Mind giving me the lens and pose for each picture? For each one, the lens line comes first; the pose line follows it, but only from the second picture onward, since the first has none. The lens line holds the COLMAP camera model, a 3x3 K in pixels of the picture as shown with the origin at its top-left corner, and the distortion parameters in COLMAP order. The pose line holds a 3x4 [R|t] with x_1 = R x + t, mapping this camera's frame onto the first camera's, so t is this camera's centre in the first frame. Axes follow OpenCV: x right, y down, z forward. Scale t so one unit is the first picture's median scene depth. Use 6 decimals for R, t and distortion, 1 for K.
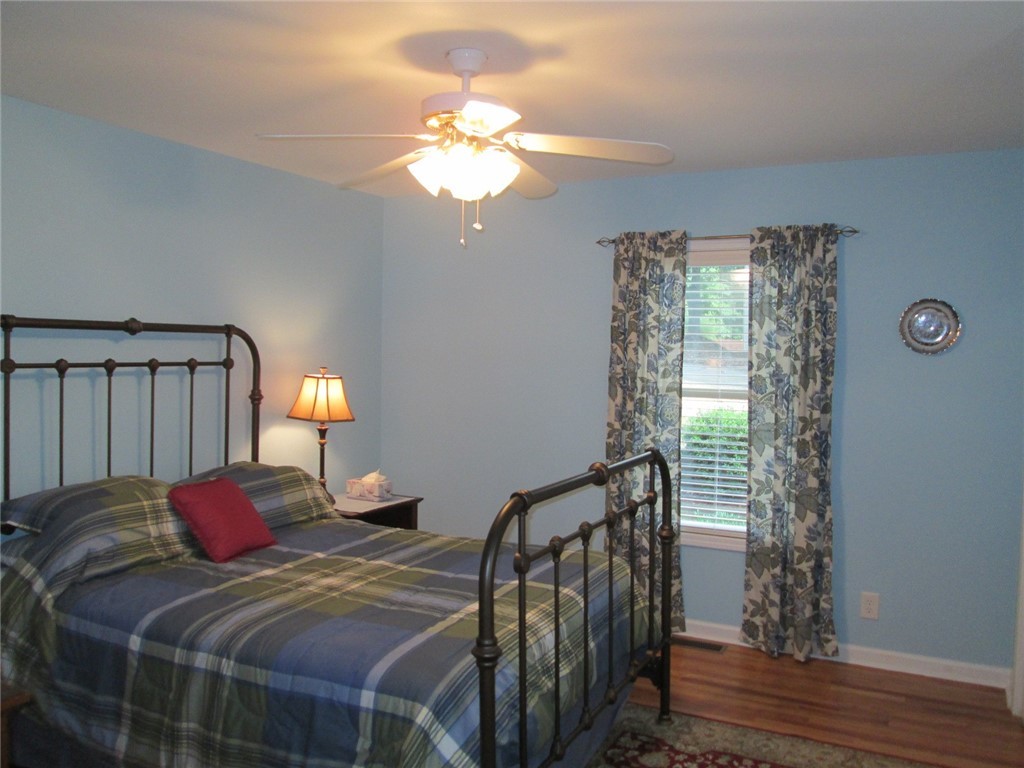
lens RADIAL K [[854.2, 0, 517.5], [0, 854.2, 389.5], [0, 0, 1]] dist [-0.050577, 0.016854]
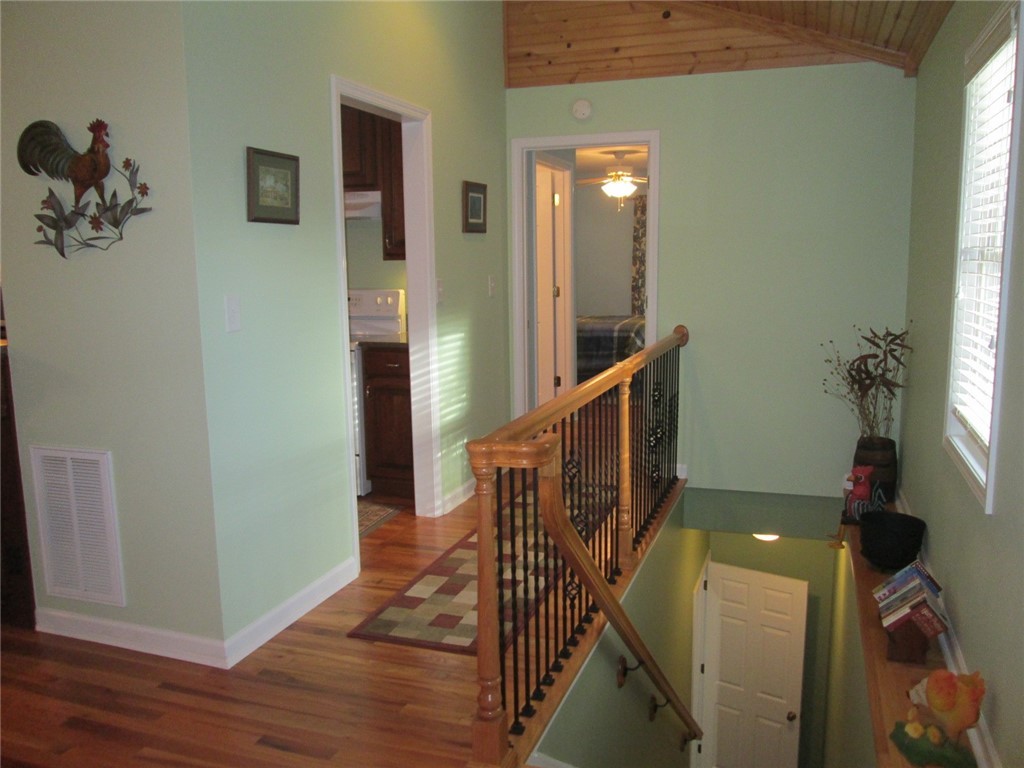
lens RADIAL K [[854.2, 0, 517.5], [0, 854.2, 389.5], [0, 0, 1]] dist [-0.050577, 0.016854]
pose [[0.989955, -0.037235, 0.136389, -1.028689], [0.021223, 0.992902, 0.117024, 0.127594], [-0.139778, -0.112954, 0.983719, -2.499739]]
